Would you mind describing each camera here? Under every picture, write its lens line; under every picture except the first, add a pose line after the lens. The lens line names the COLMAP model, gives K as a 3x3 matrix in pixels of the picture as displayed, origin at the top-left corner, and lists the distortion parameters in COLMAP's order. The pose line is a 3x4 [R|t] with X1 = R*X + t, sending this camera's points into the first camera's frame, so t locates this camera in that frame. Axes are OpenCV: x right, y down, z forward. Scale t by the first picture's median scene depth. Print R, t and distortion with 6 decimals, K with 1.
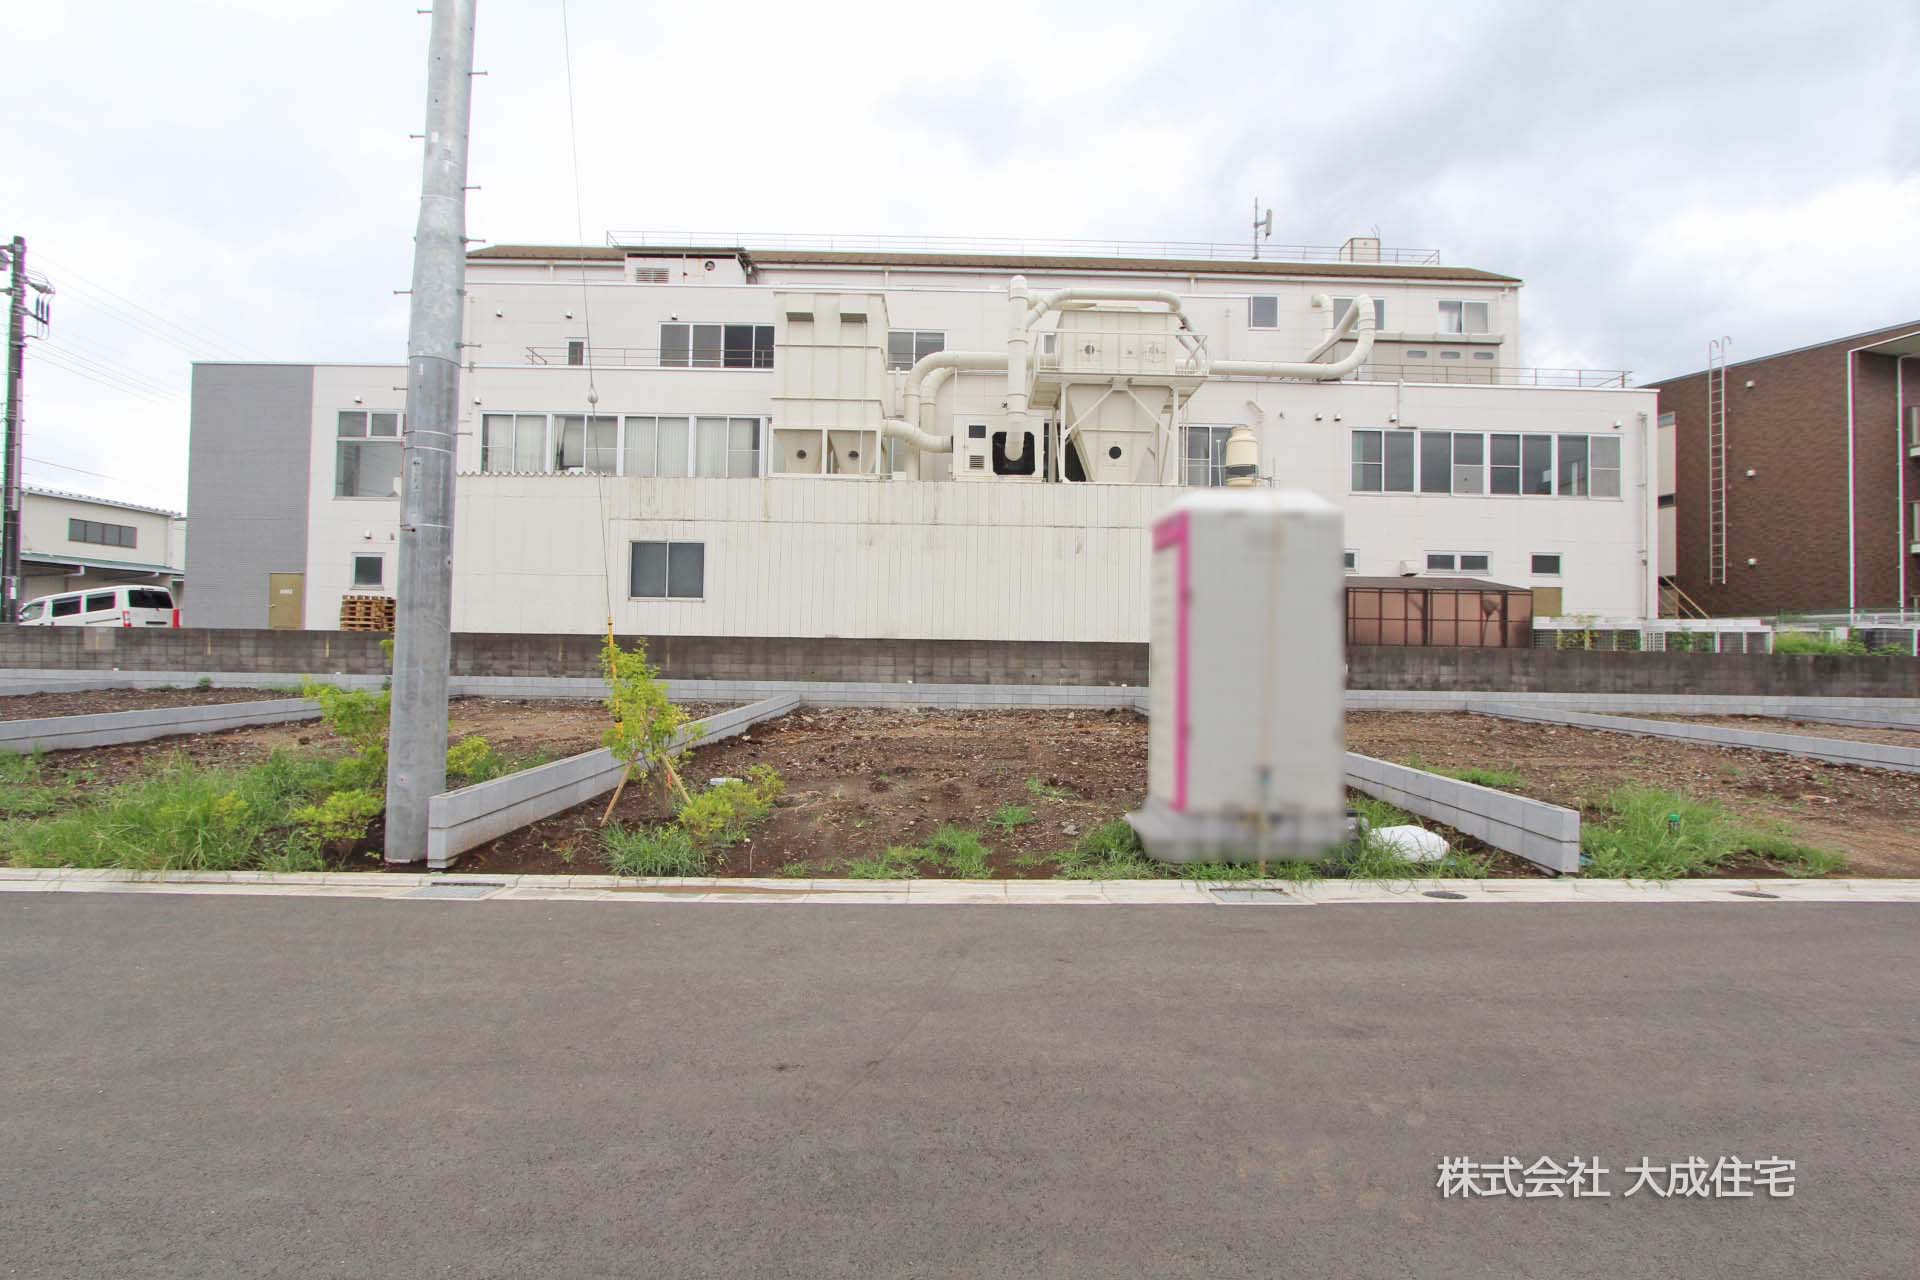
lens RADIAL K [[882.5, 0, 974.9], [0, 882.5, 629.2], [0, 0, 1]] dist [-0.023669, 0.006072]
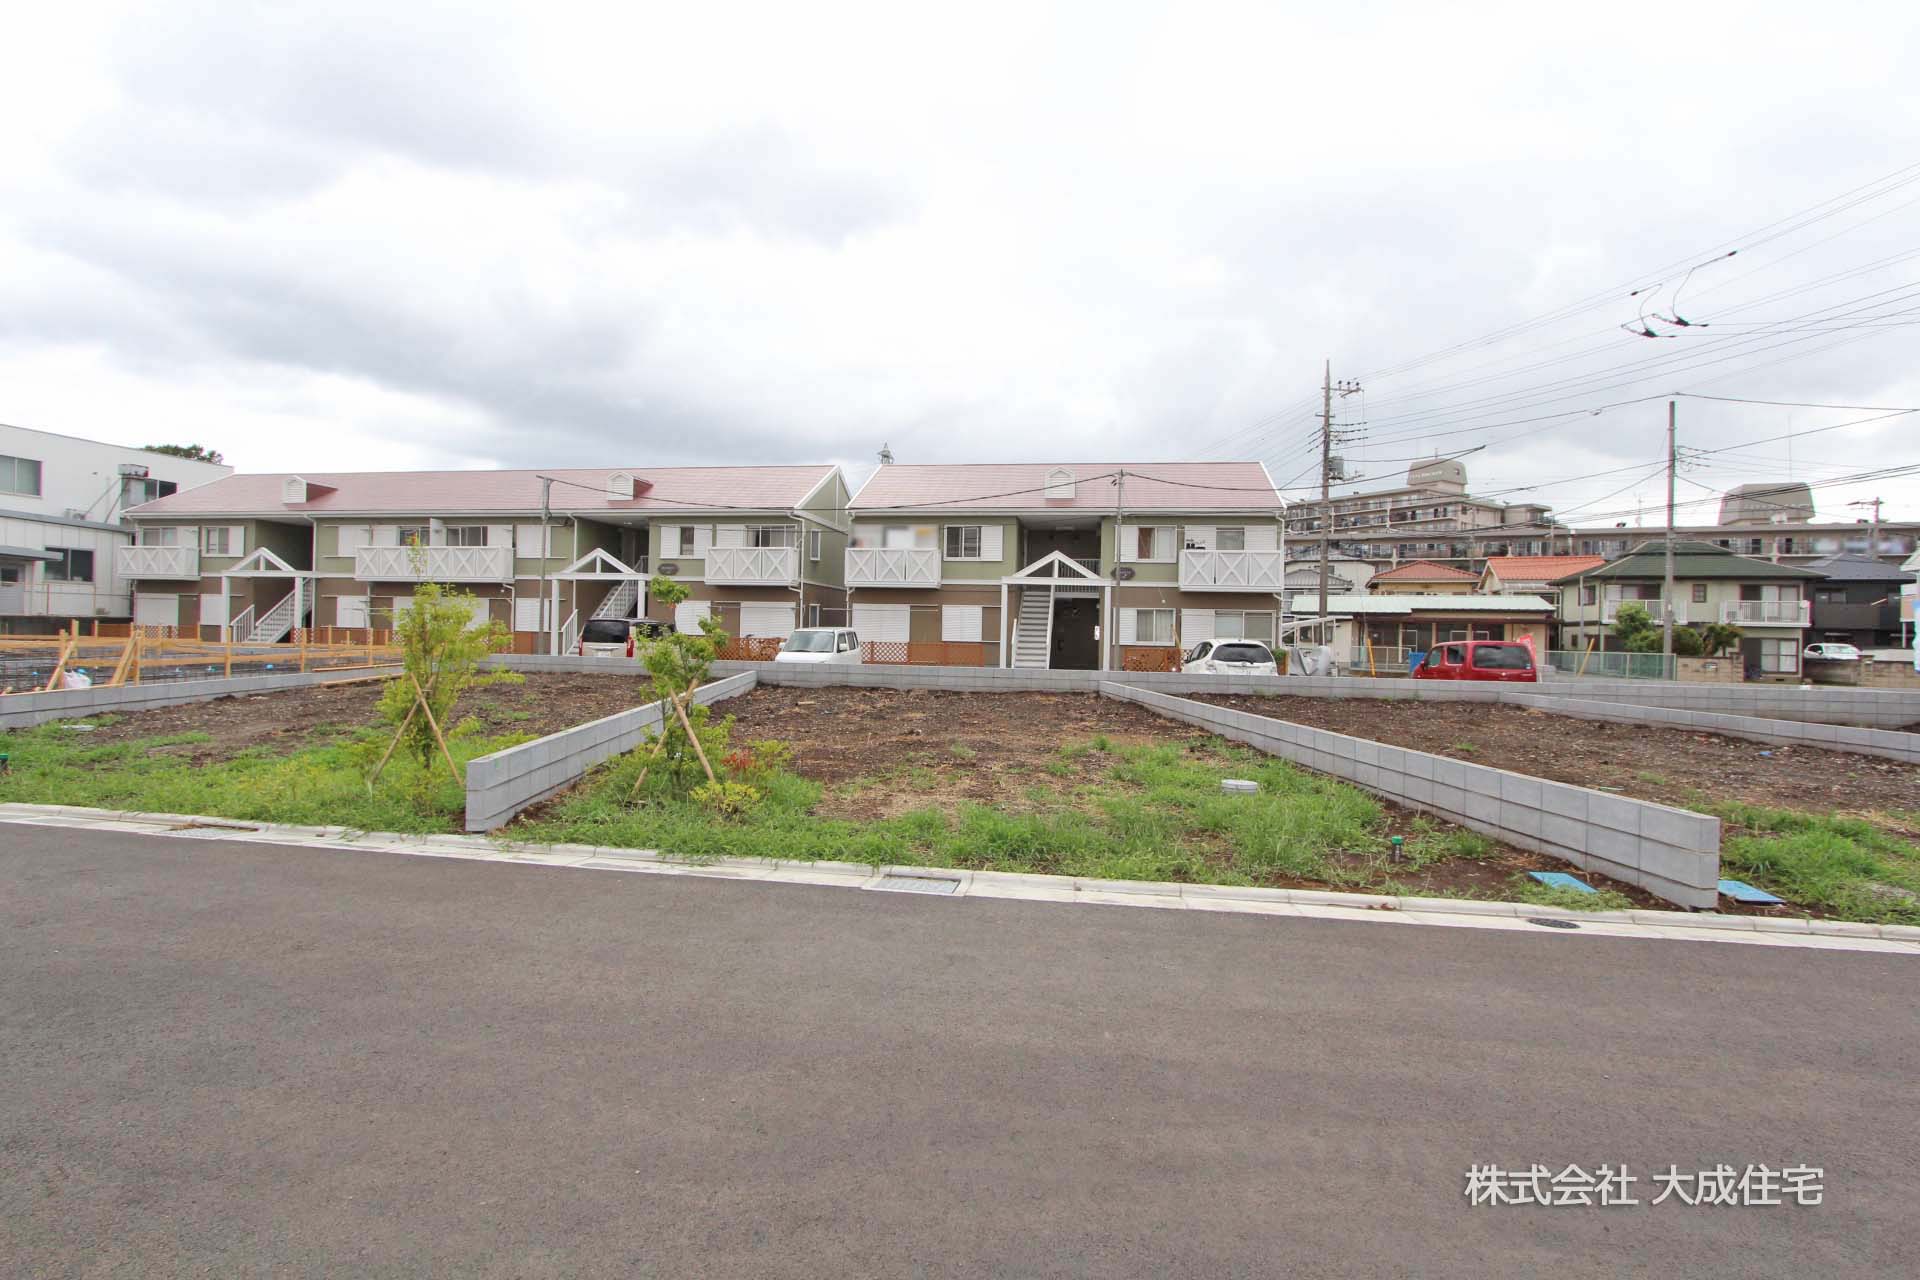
lens RADIAL K [[882.5, 0, 958.1], [0, 882.5, 632.2], [0, 0, 1]] dist [-0.023669, 0.006072]
pose [[-0.986643, -0.035661, 0.158946, -0.202919], [-0.038847, 0.999101, -0.016983, 0.003985], [-0.158197, -0.022931, -0.987141, 0.253682]]
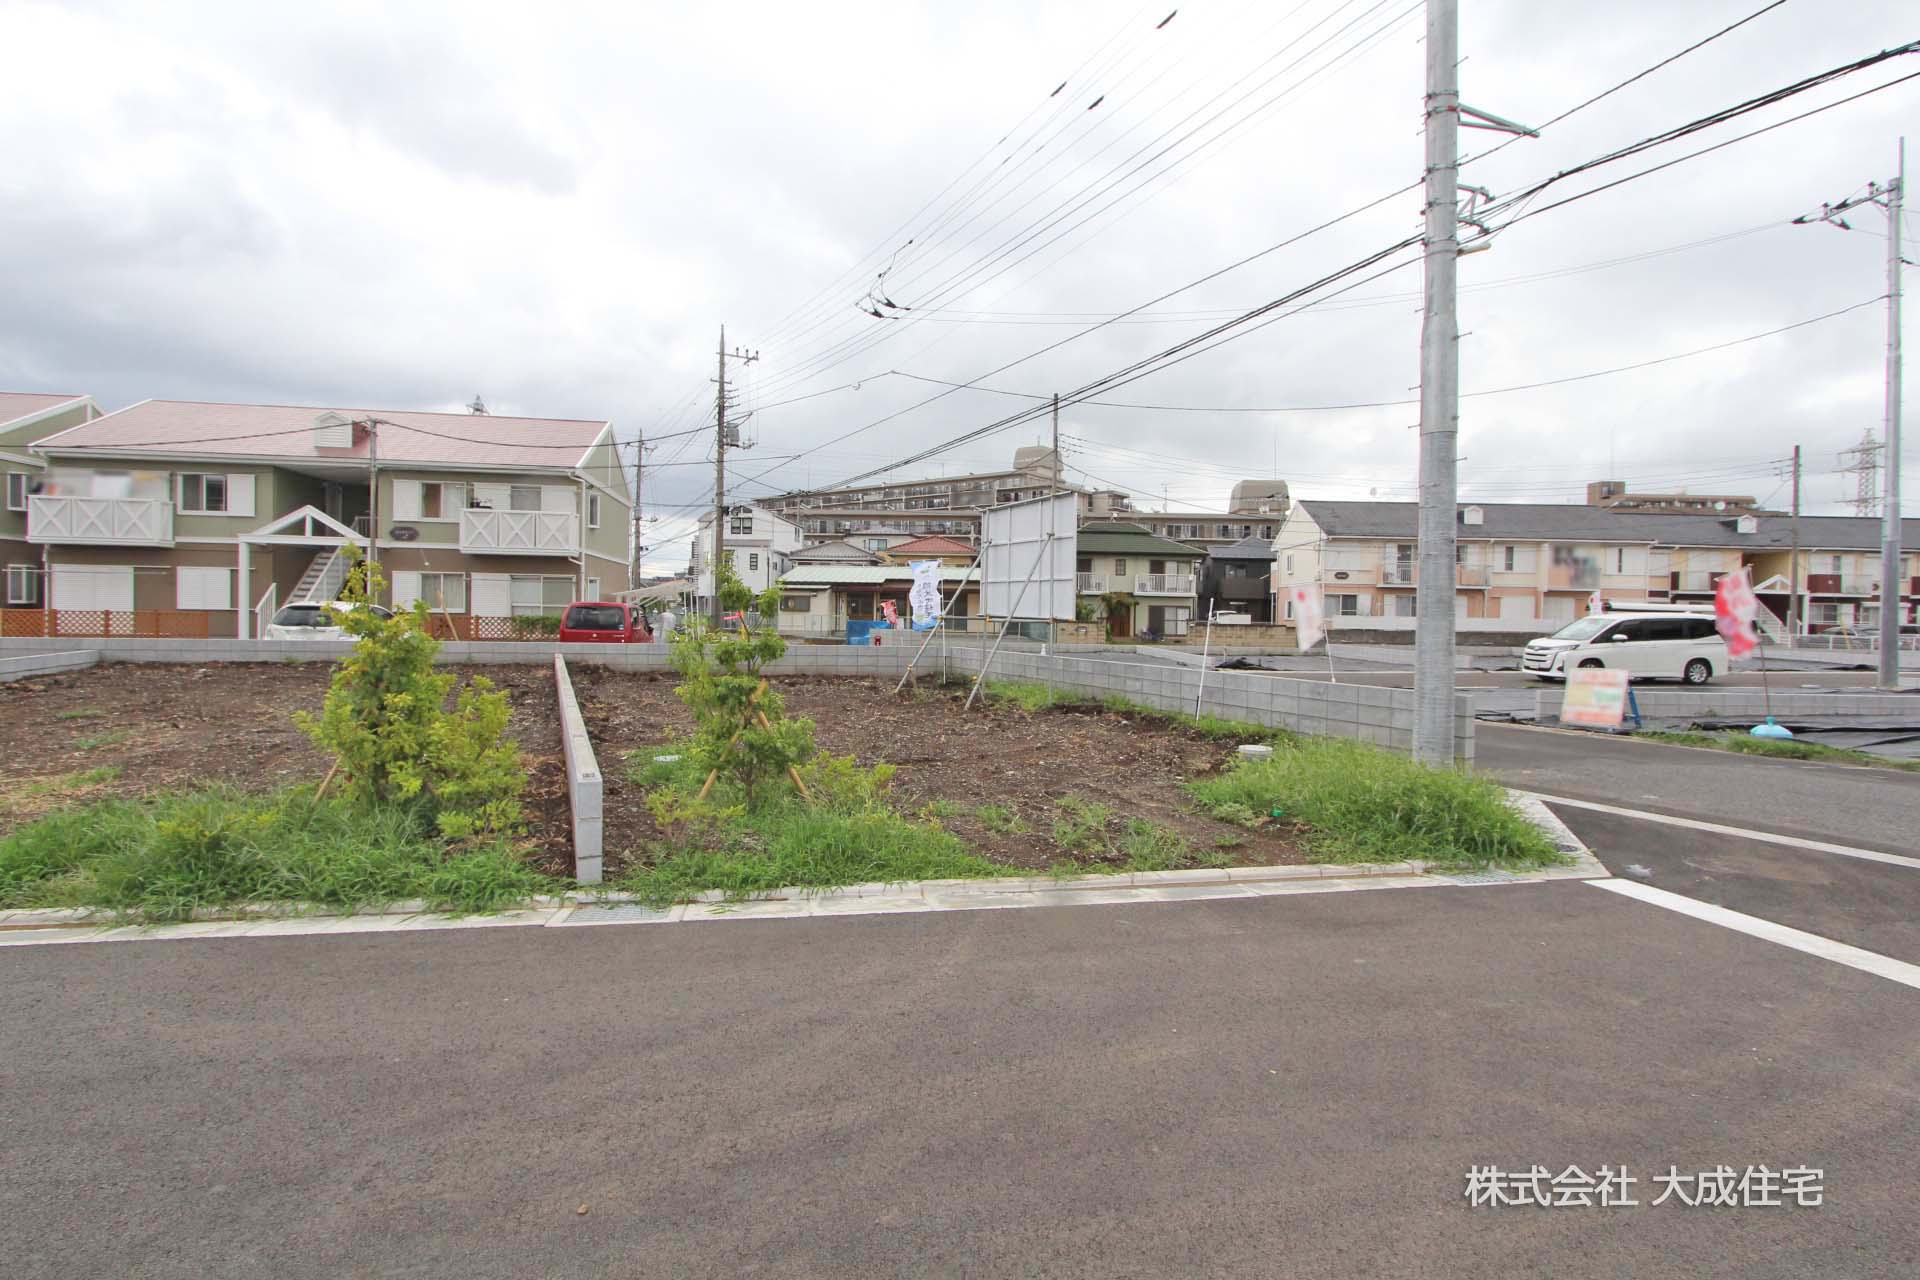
lens RADIAL K [[882.5, 0, 960.4], [0, 882.5, 634.2], [0, 0, 1]] dist [-0.023669, 0.006072]
pose [[-0.981455, -0.027190, -0.189754, -0.825370], [-0.028260, 0.999596, 0.002932, -0.005160], [0.189597, 0.008240, -0.981827, 0.218316]]
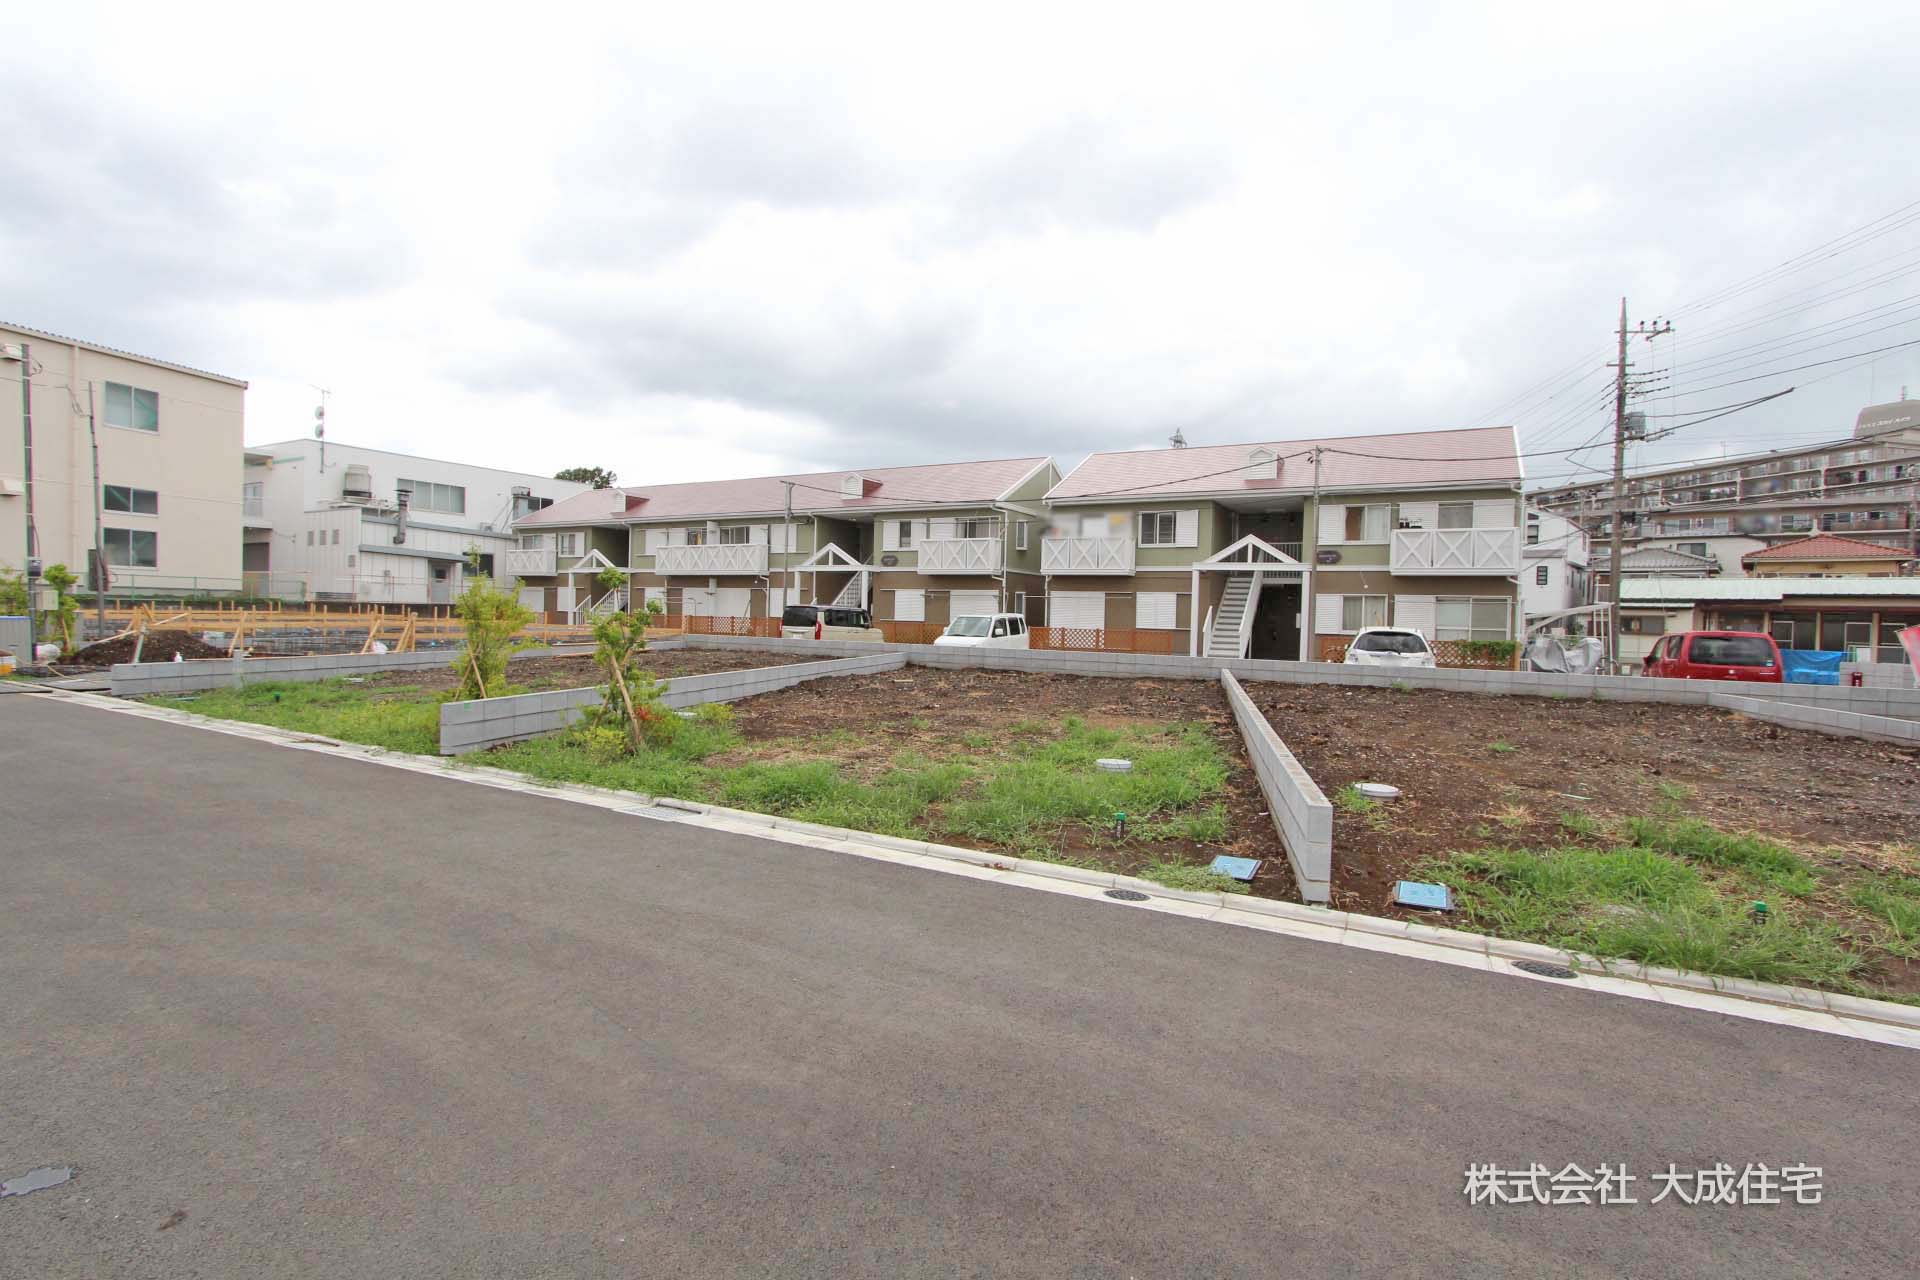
lens RADIAL K [[882.5, 0, 959.2], [0, 882.5, 631.2], [0, 0, 1]] dist [-0.023669, 0.006072]
pose [[-0.873625, -0.046317, 0.484391, -0.406074], [-0.047906, 0.998810, 0.009105, 0.000162], [-0.484237, -0.015250, -0.874804, 0.226067]]
